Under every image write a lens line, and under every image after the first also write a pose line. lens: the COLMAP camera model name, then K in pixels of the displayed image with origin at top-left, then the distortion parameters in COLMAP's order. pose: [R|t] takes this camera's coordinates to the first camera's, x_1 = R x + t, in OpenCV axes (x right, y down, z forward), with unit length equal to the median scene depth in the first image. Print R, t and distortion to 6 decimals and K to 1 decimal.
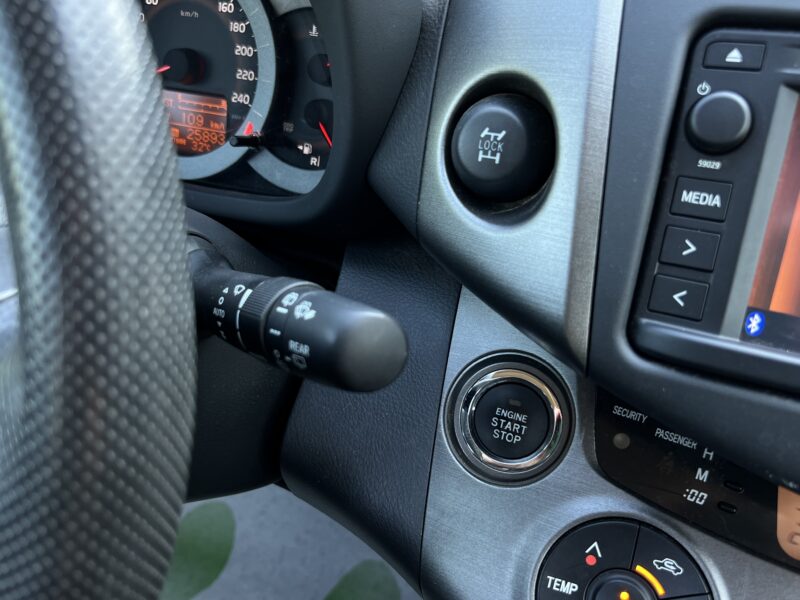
lens RADIAL K [[705.1, 0, 401.9], [0, 705.1, 302.0], [0, 0, 1]] dist [0.004557, -0.007858]
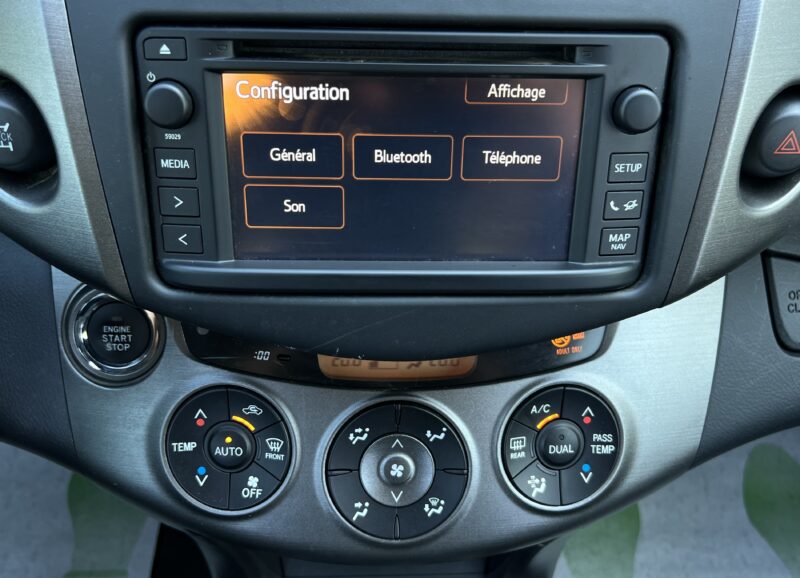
lens RADIAL K [[755.9, 0, 400.0], [0, 755.9, 289.0], [0, 0, 1]] dist [0.044720, -0.088120]
pose [[0.914261, -0.284179, 0.288738, 0.273833], [0.197480, 0.934915, 0.294850, -0.212913], [-0.353736, -0.212549, 0.910875, -0.371958]]
